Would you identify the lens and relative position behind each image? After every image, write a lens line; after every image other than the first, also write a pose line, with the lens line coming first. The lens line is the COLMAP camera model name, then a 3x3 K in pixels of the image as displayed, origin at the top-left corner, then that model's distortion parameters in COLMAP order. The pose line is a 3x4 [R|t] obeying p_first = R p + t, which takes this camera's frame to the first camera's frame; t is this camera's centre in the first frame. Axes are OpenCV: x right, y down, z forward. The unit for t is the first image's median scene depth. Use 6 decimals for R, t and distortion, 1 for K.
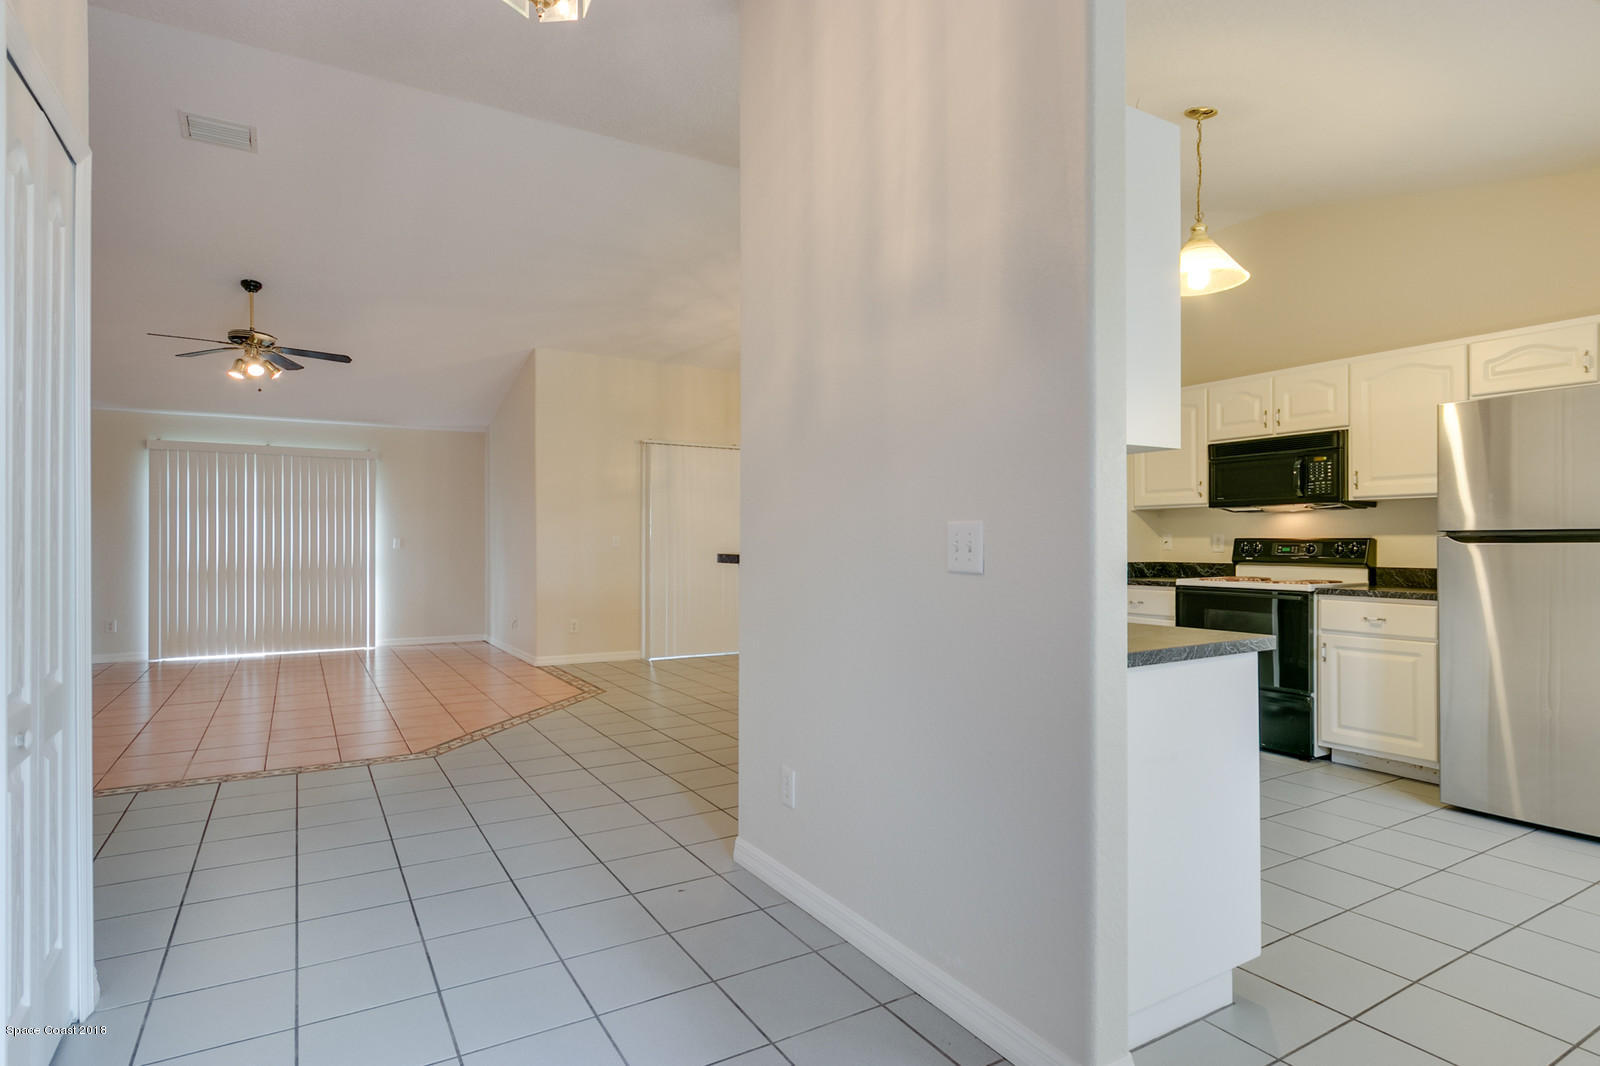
lens RADIAL K [[846.5, 0, 771.9], [0, 846.5, 540.1], [0, 0, 1]] dist [-0.006597, 0.002180]
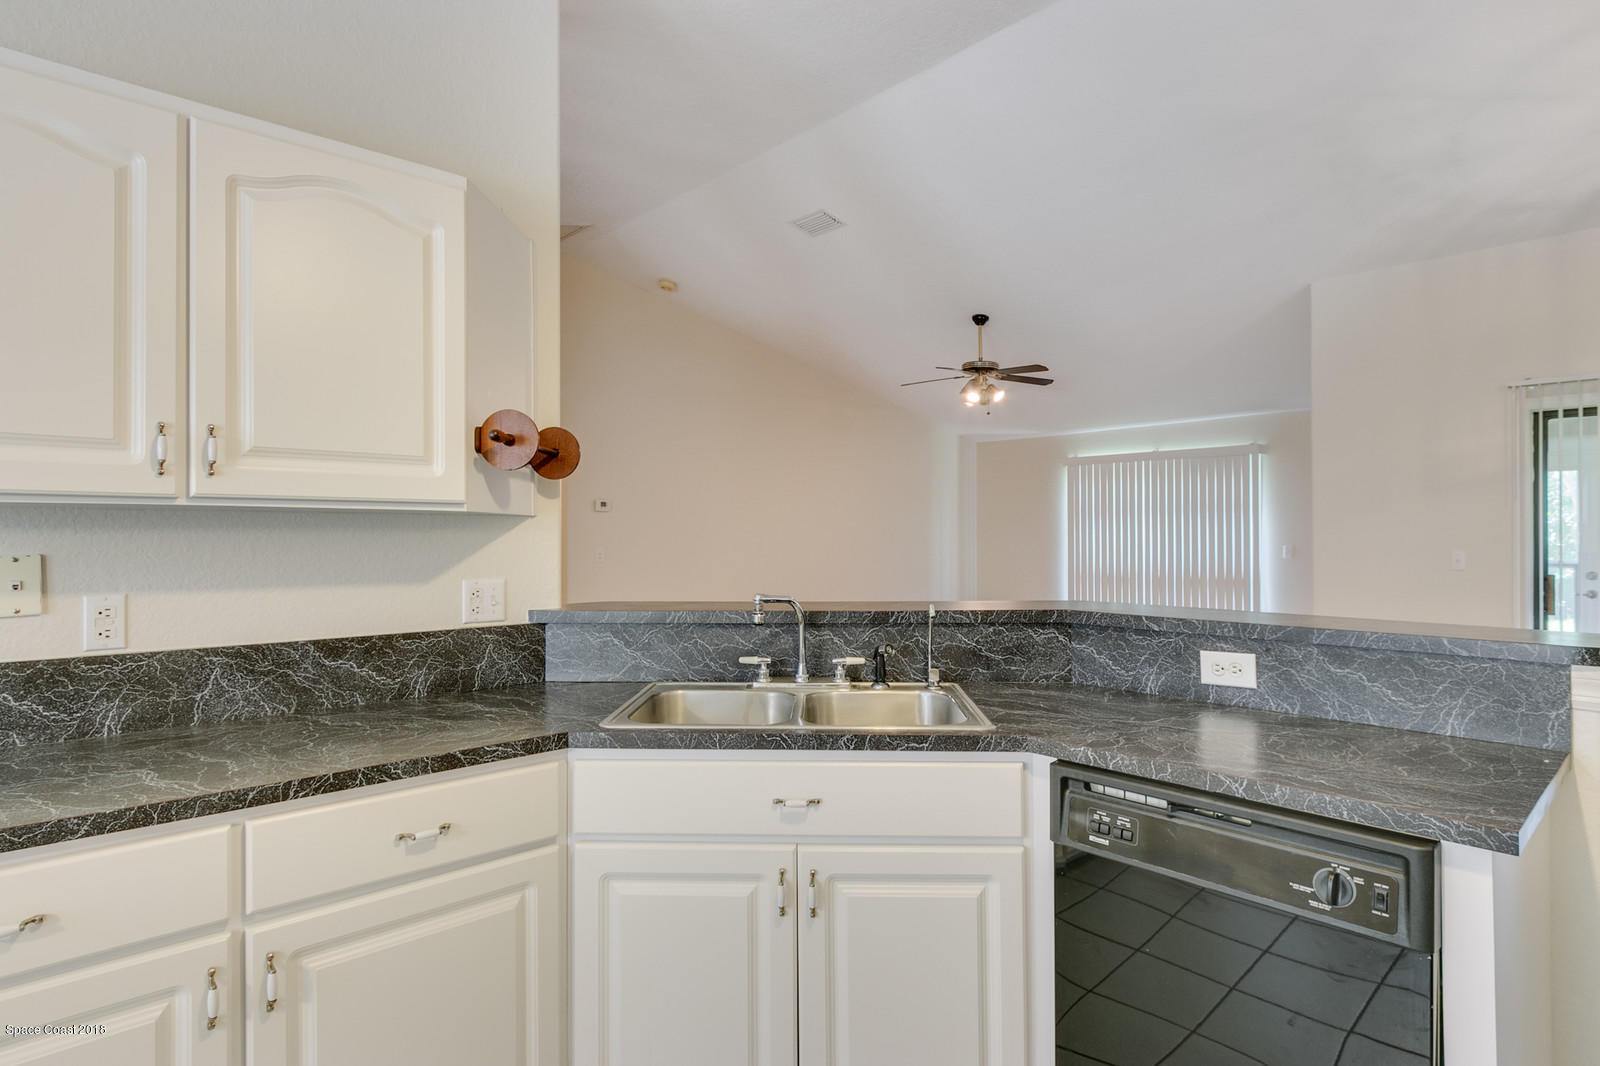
lens RADIAL K [[846.5, 0, 748.7], [0, 846.5, 527.0], [0, 0, 1]] dist [-0.006597, 0.002180]
pose [[0.218332, -0.008817, -0.975835, 0.371516], [0.005554, 0.999954, -0.007792, -0.026007], [0.975859, -0.003719, 0.218371, 0.465362]]
